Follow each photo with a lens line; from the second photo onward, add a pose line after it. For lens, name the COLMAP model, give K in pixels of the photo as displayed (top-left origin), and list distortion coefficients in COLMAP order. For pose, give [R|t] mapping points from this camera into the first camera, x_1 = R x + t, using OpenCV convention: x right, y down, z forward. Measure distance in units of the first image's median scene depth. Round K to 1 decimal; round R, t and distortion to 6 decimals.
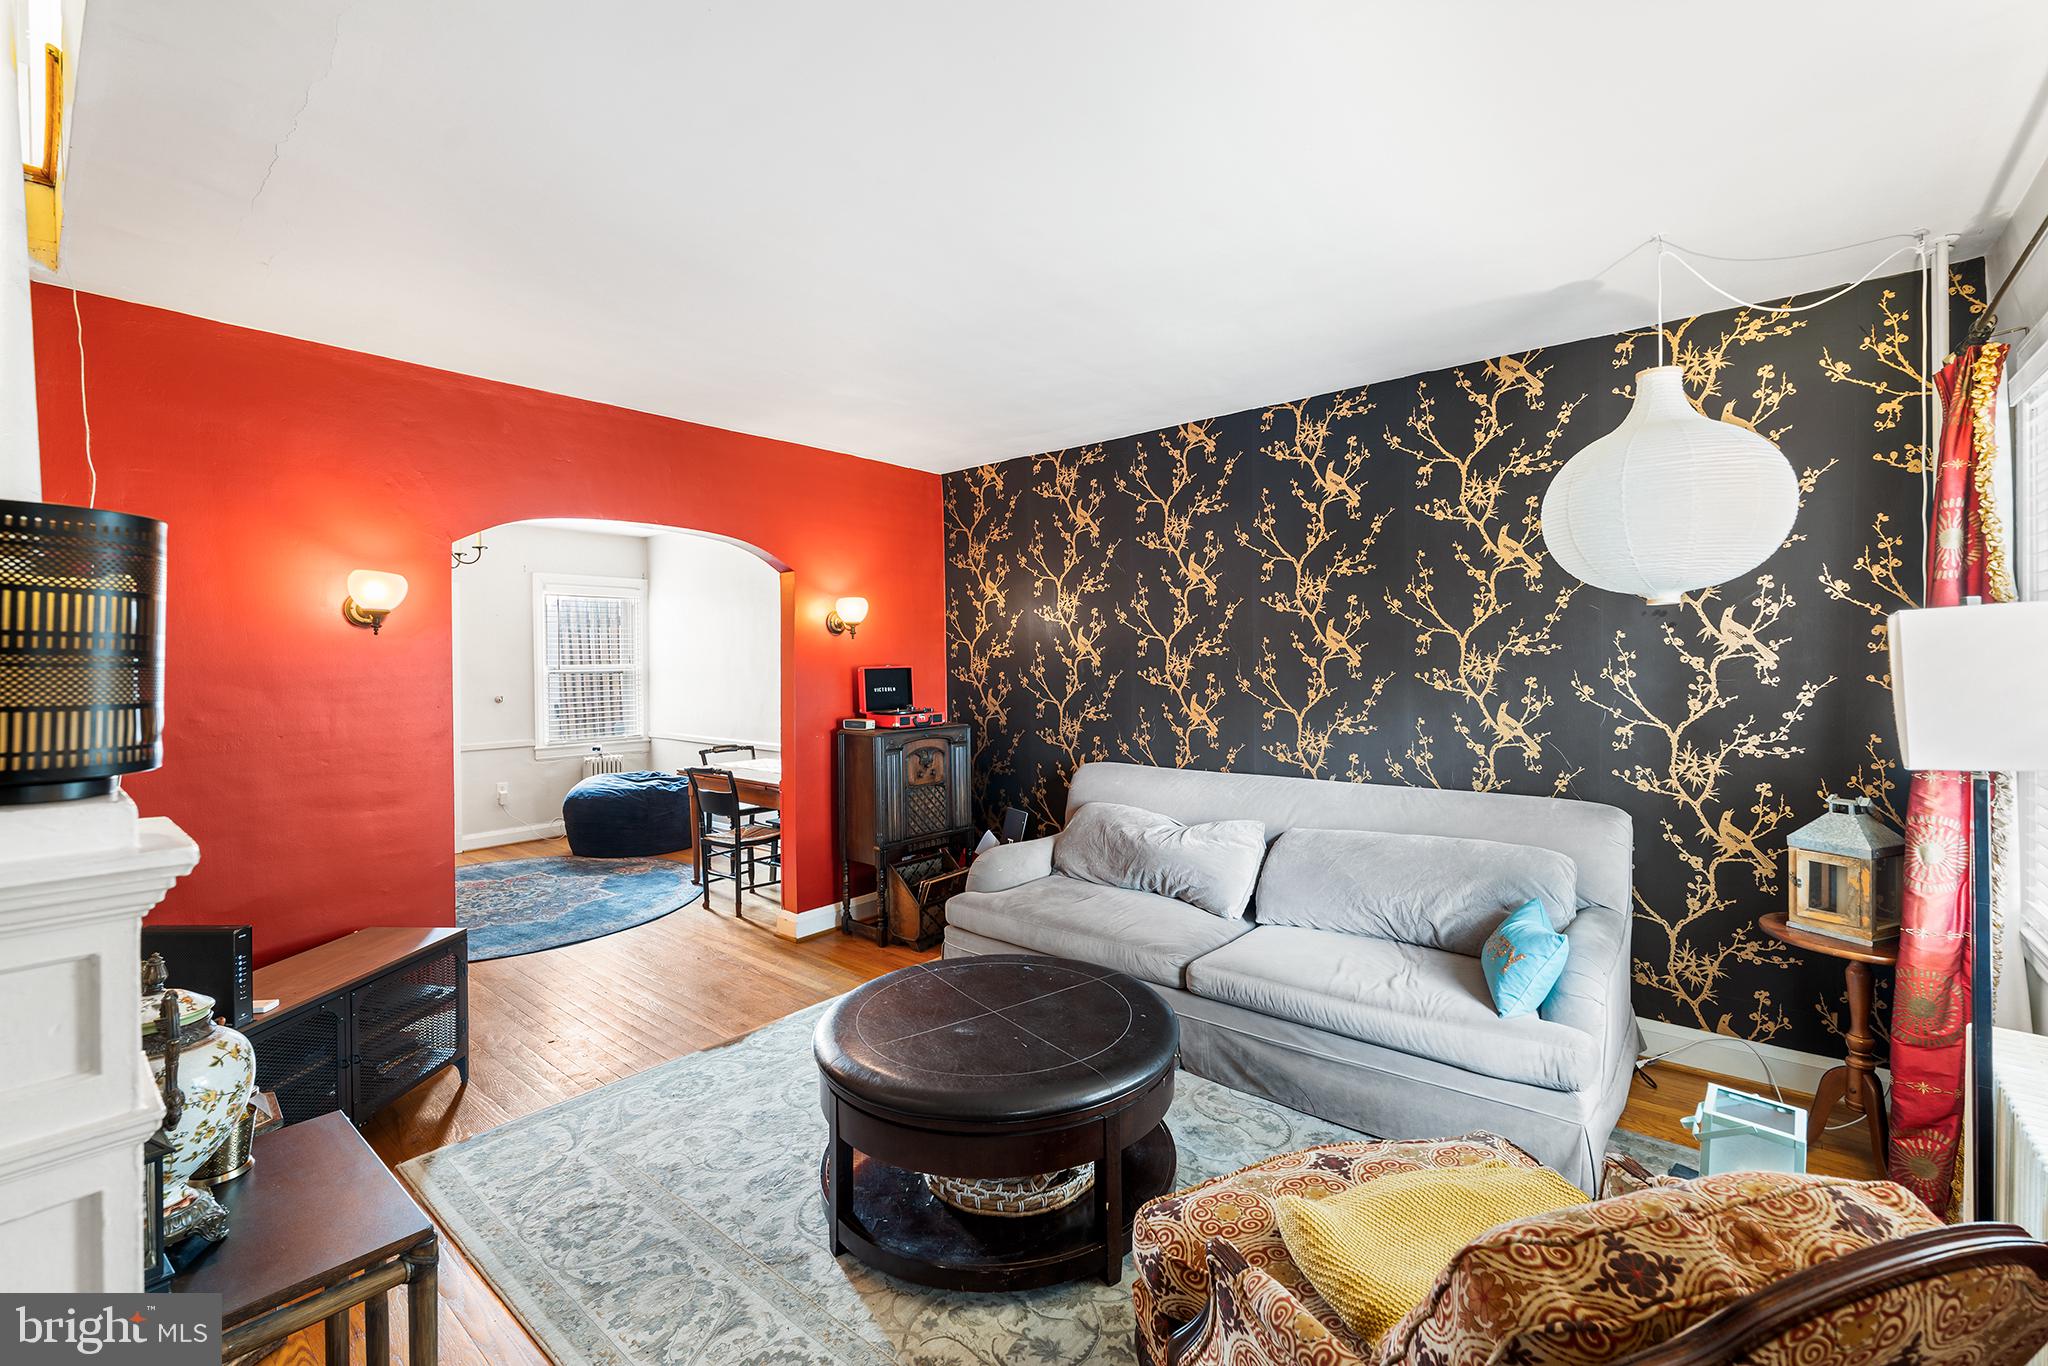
lens RADIAL K [[869.7, 0, 1024.0], [0, 869.7, 683.0], [0, 0, 1]] dist [0.000753, 0.000089]
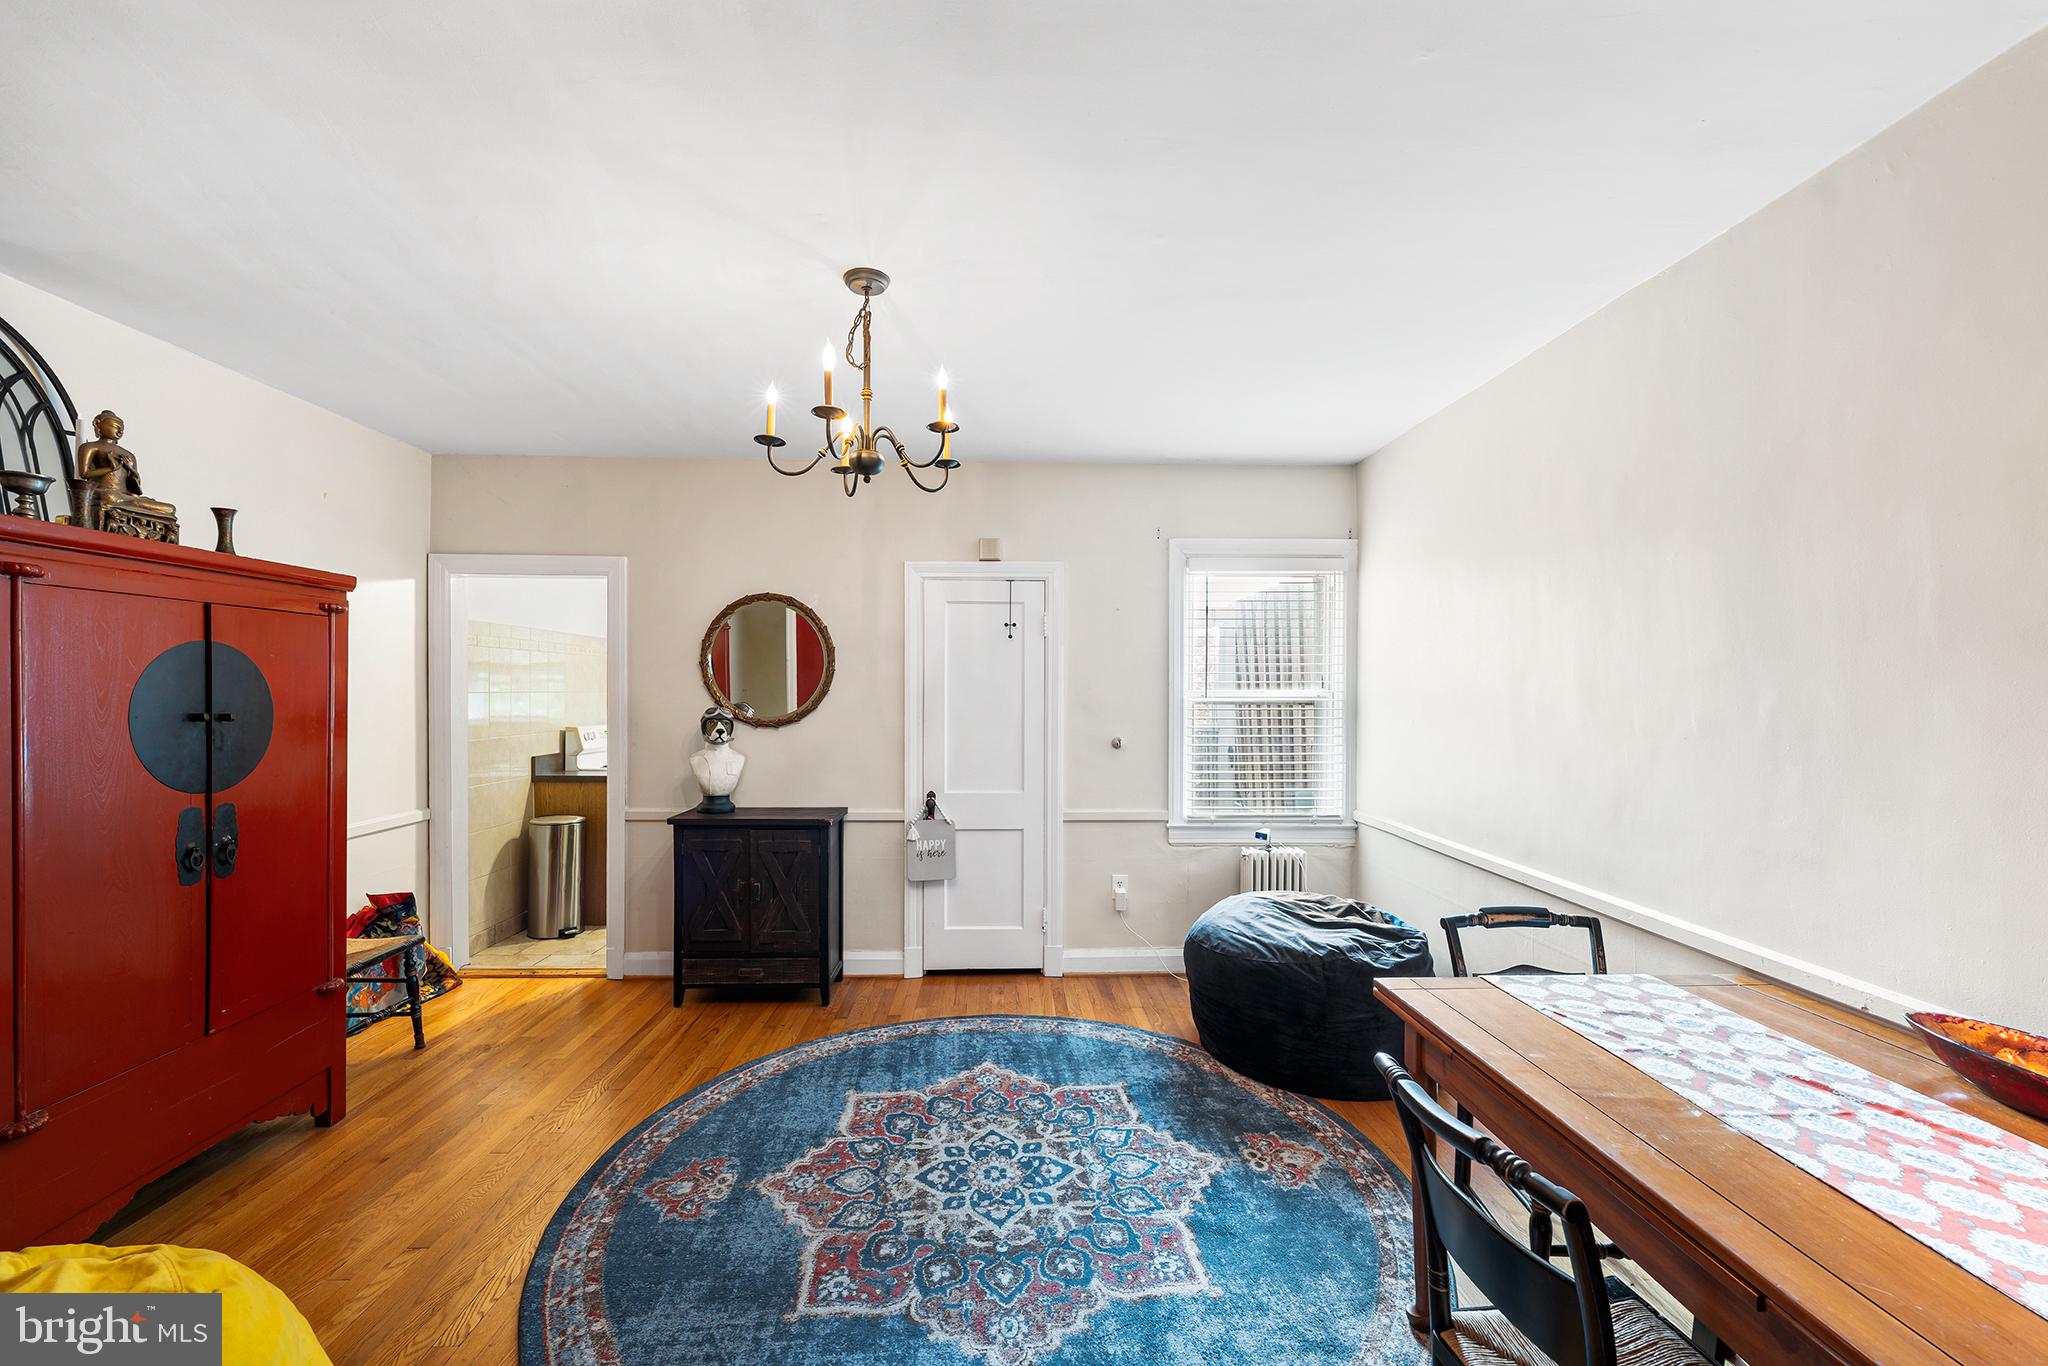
lens RADIAL K [[840.5, 0, 1024.0], [0, 840.5, 683.0], [0, 0, 1]] dist [0.000522, -0.000167]
pose [[0.669281, 0.001404, -0.743008, -0.187064], [-0.018920, 0.999706, -0.015153, -0.013682], [0.742769, 0.024199, 0.669111, 0.518538]]
